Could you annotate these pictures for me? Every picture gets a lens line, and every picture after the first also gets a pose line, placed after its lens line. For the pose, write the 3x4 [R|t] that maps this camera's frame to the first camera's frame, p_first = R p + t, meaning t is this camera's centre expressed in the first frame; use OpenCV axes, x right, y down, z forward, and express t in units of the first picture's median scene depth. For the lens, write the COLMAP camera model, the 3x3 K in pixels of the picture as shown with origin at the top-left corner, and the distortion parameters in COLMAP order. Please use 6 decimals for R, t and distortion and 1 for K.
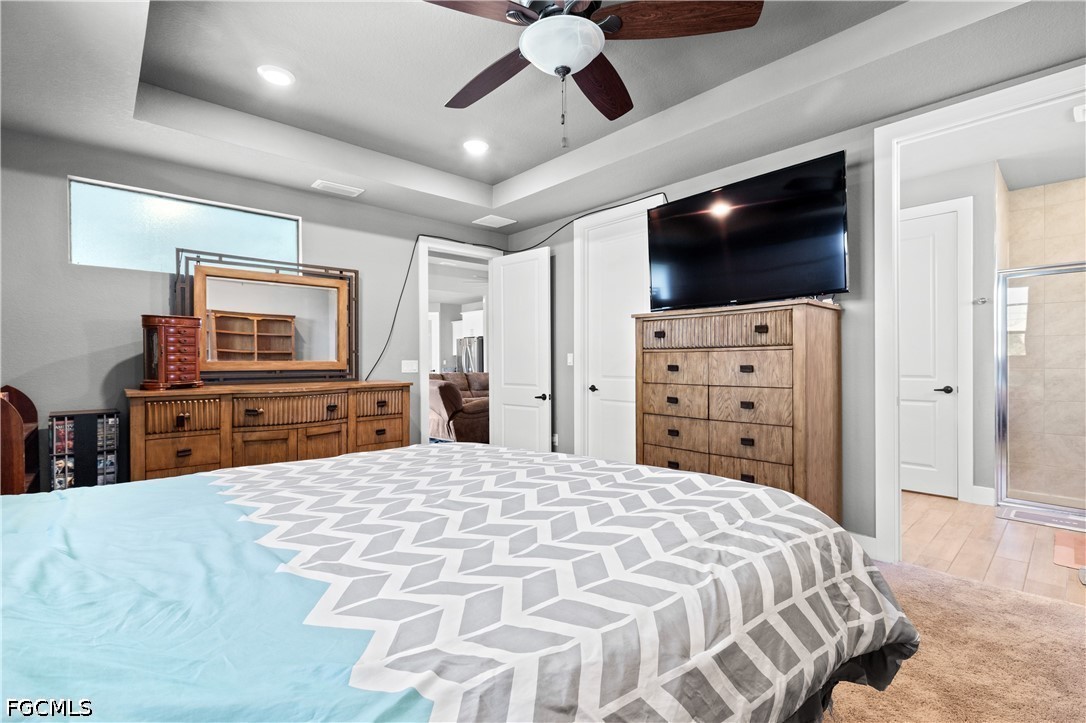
lens RADIAL K [[488.3, 0, 549.9], [0, 488.3, 356.2], [0, 0, 1]] dist [0.003807, -0.000050]
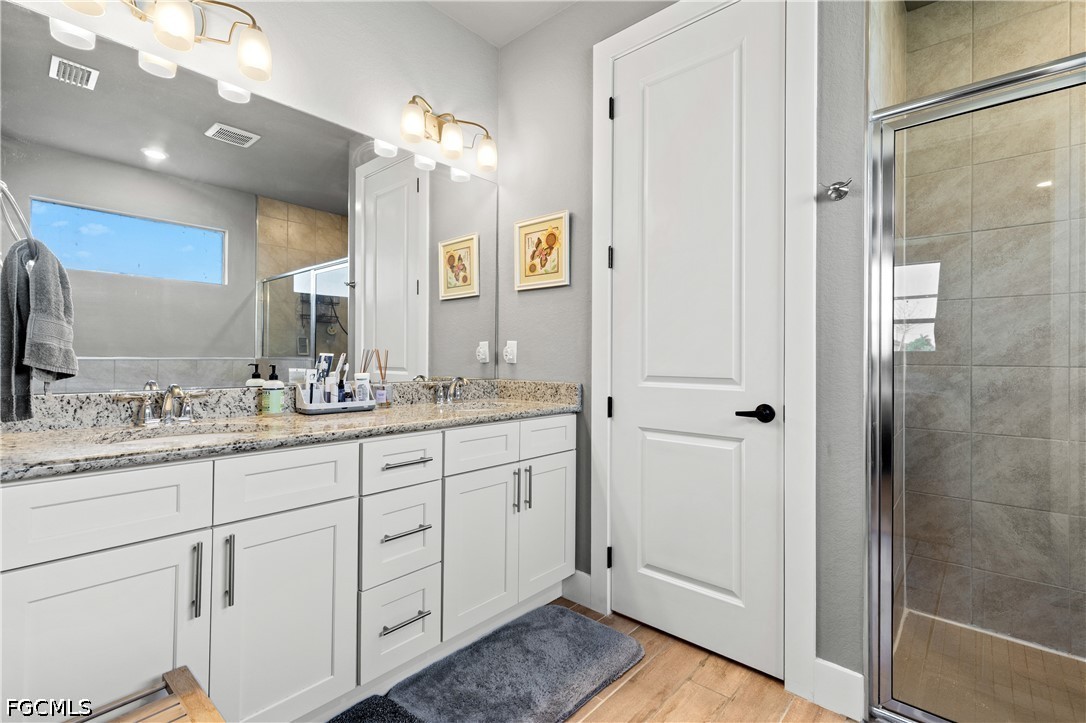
lens RADIAL K [[493.1, 0, 545.8], [0, 493.1, 352.9], [0, 0, 1]] dist [0.006966, -0.000495]
pose [[0.994523, 0.012697, 0.103746, 0.546995], [-0.011571, 0.999867, -0.011454, 0.023024], [-0.103878, 0.010191, 0.994538, 0.565009]]
